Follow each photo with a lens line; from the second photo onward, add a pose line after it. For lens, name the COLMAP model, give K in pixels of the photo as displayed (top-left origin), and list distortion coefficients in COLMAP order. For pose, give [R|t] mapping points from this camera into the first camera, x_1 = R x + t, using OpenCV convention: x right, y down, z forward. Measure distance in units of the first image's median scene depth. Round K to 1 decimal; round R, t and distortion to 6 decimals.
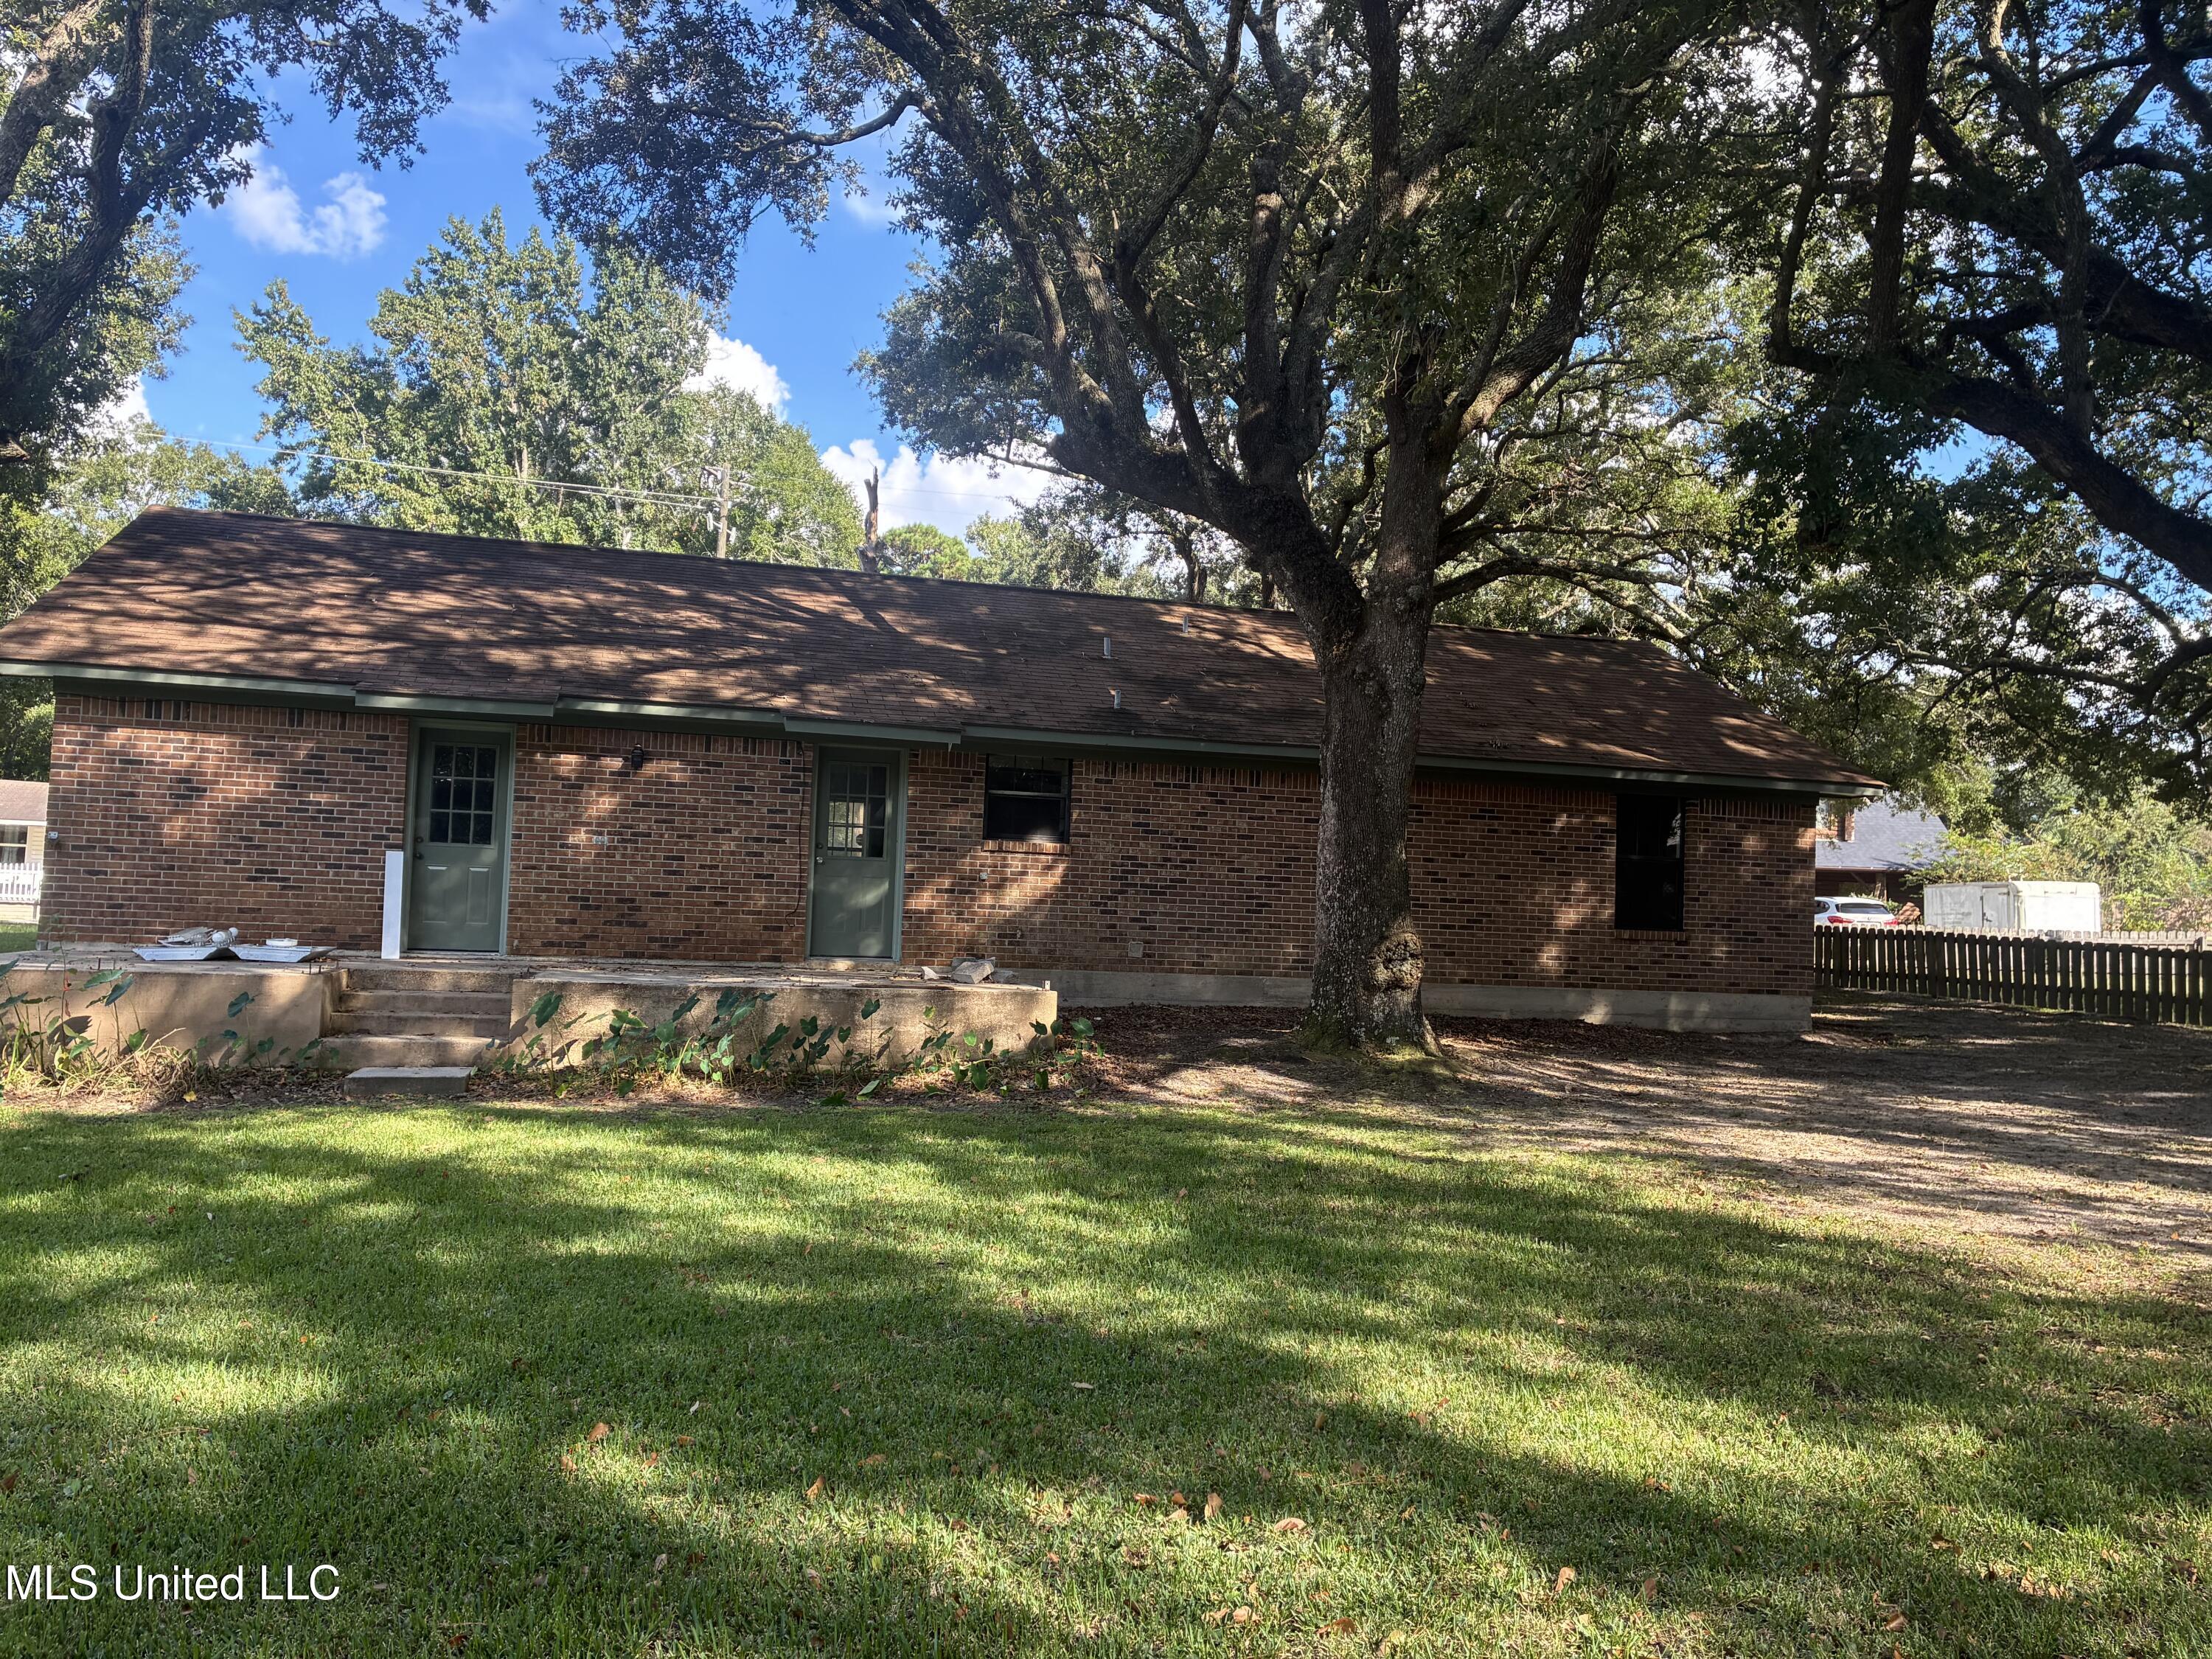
lens RADIAL K [[1653.2, 0, 1093.3], [0, 1653.2, 836.5], [0, 0, 1]] dist [0.043804, -0.036912]
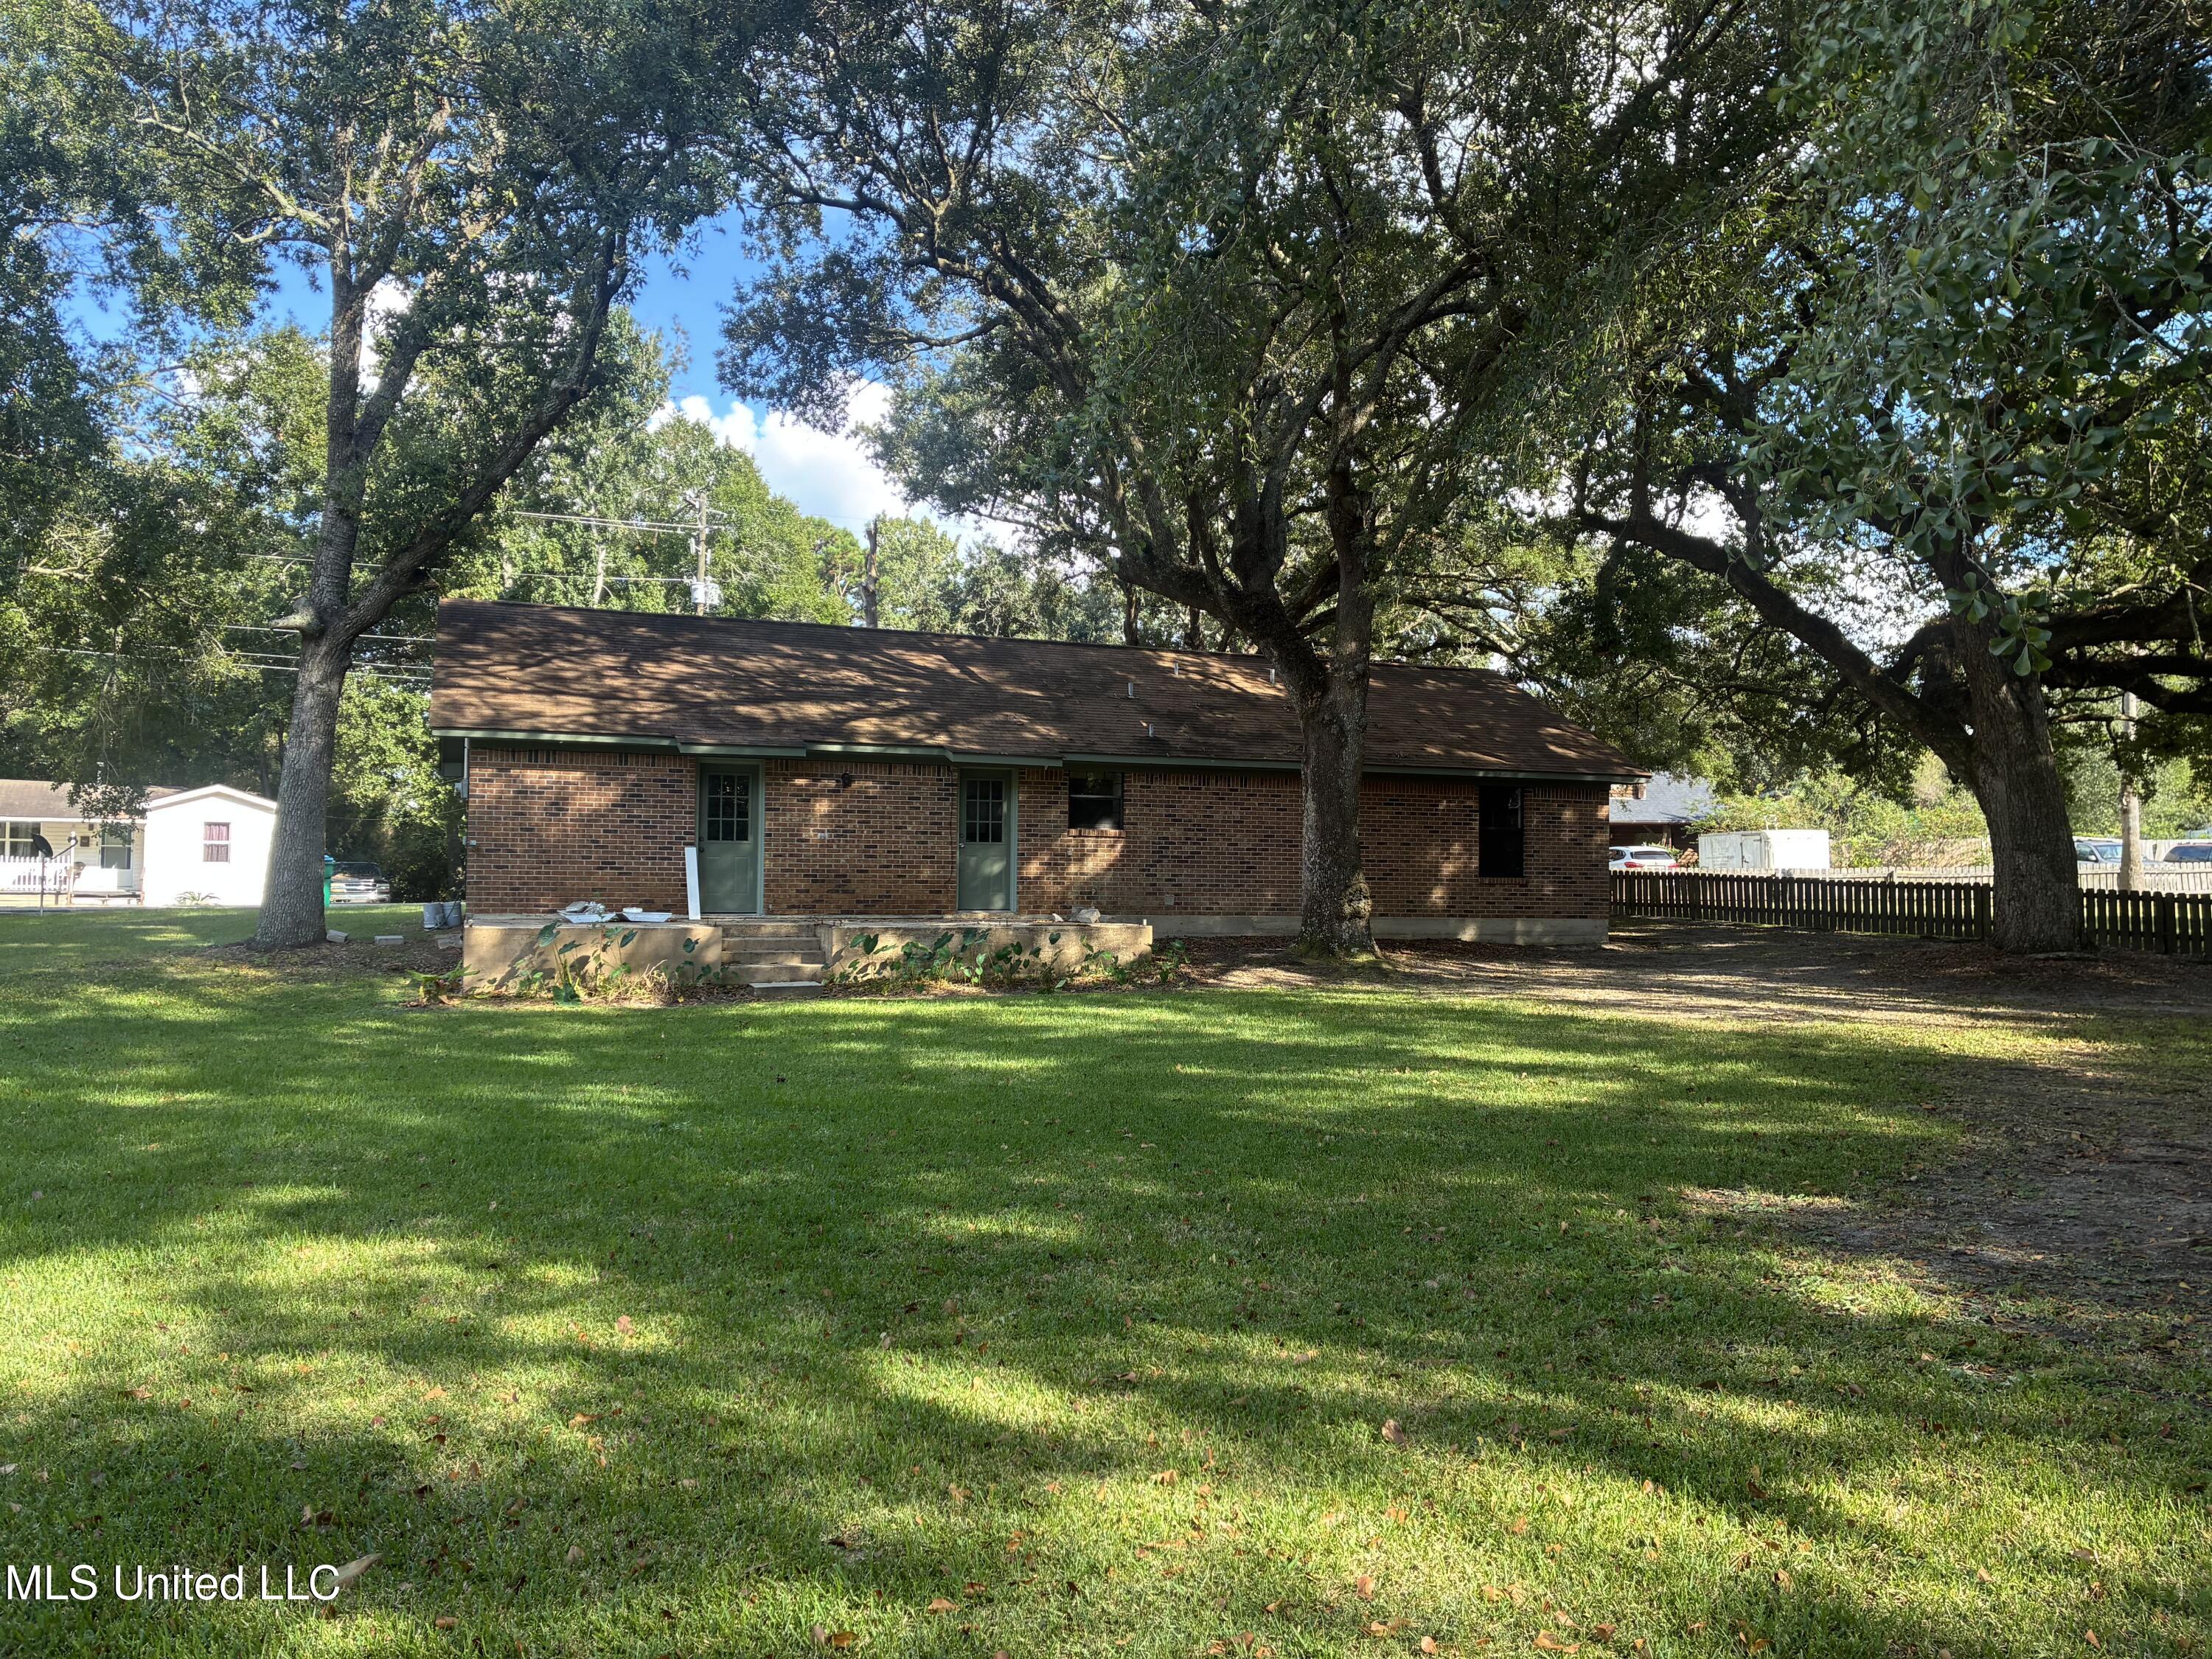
lens RADIAL K [[1653.2, 0, 1117.0], [0, 1653.2, 827.6], [0, 0, 1]] dist [0.043804, -0.036912]
pose [[0.993124, -0.023743, 0.114636, -0.185795], [0.021616, 0.999571, 0.019757, -0.025801], [-0.115056, -0.017144, 0.993211, -0.455614]]
